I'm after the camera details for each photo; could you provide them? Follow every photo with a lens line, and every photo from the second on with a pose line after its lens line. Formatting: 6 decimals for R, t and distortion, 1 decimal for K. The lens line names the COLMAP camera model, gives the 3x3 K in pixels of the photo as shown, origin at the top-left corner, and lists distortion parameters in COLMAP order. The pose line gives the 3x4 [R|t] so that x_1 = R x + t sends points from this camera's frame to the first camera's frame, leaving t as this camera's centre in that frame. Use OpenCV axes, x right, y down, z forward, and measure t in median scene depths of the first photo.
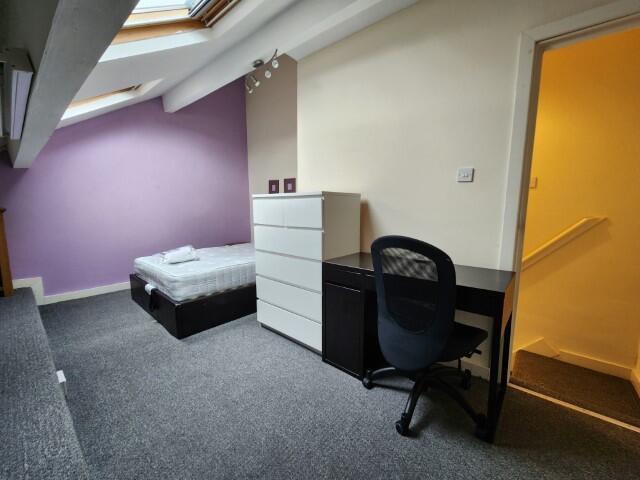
lens RADIAL K [[262.3, 0, 321.7], [0, 262.3, 238.3], [0, 0, 1]] dist [0.000479, 0.000316]
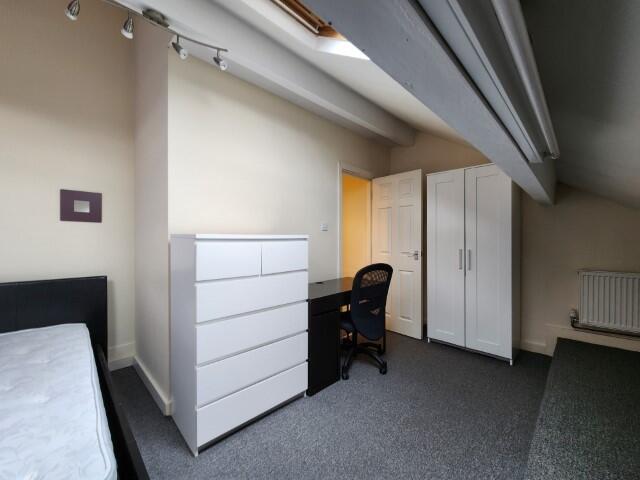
lens RADIAL K [[262.3, 0, 321.7], [0, 262.3, 238.3], [0, 0, 1]] dist [0.000479, 0.000316]
pose [[0.075062, -0.005892, 0.997161, -1.017535], [0.117511, 0.993067, -0.002978, -0.144421], [-0.990231, 0.117401, 0.075234, 0.798430]]
